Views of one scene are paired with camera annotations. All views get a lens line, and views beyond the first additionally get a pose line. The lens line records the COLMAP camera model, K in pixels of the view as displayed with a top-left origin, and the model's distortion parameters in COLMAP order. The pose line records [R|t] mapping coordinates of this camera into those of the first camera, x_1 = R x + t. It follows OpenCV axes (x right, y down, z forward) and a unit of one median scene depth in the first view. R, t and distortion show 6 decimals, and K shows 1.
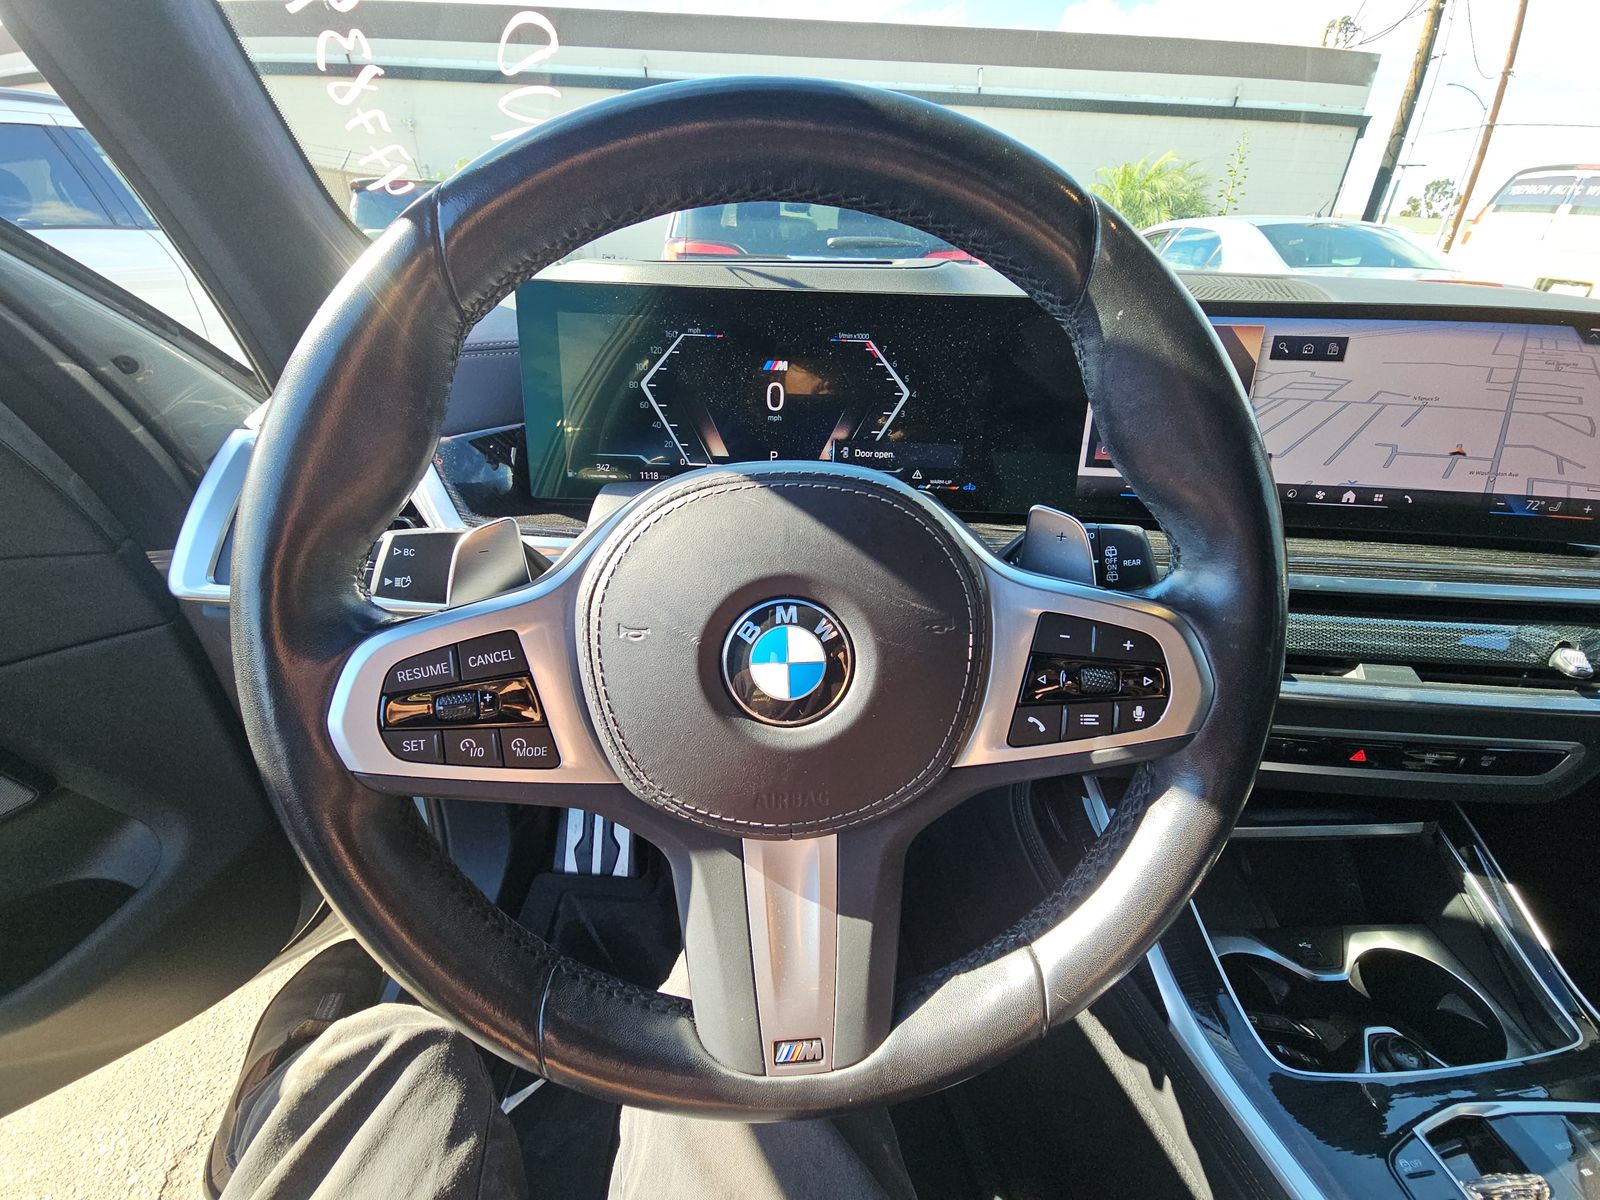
lens RADIAL K [[648.7, 0, 804.9], [0, 648.7, 616.0], [0, 0, 1]] dist [0.006021, -0.013086]
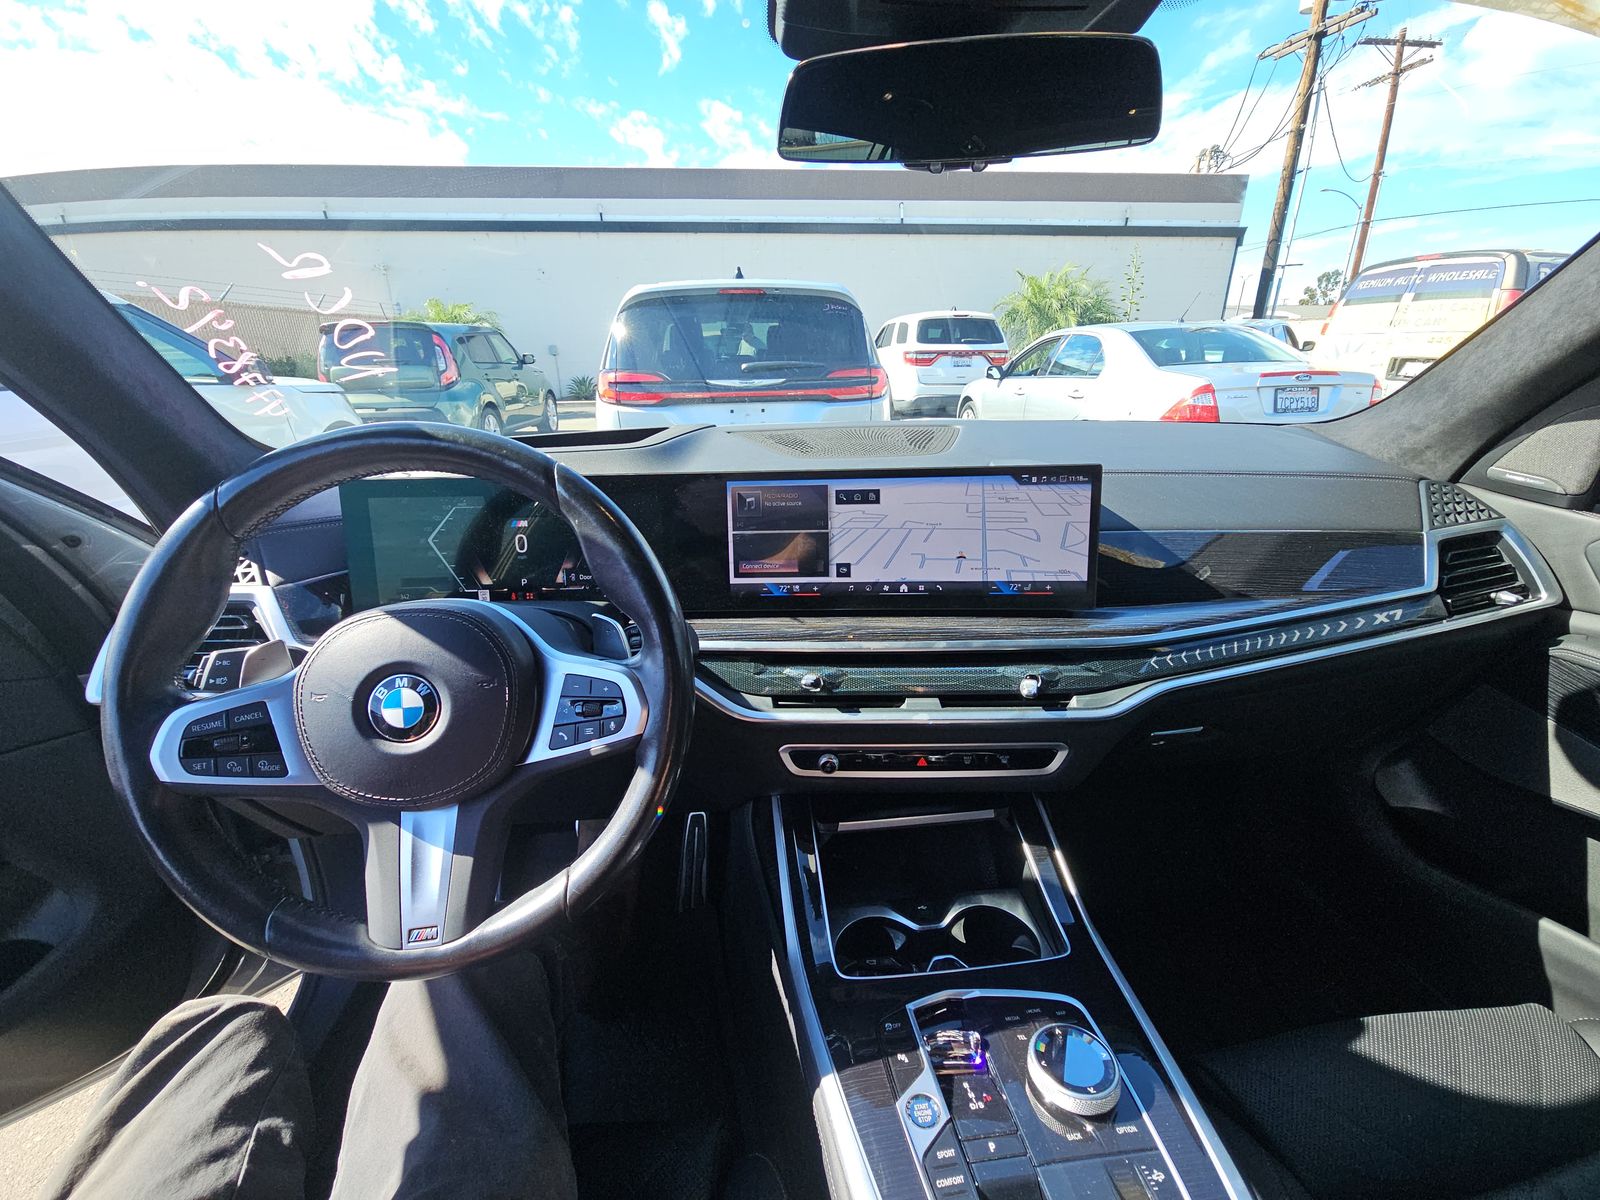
lens RADIAL K [[648.7, 0, 800.4], [0, 648.7, 616.9], [0, 0, 1]] dist [0.006021, -0.013086]
pose [[0.997503, -0.058712, 0.039249, 0.579360], [0.063486, 0.988924, -0.134161, 0.073746], [-0.030937, 0.136318, 0.990182, -0.513842]]
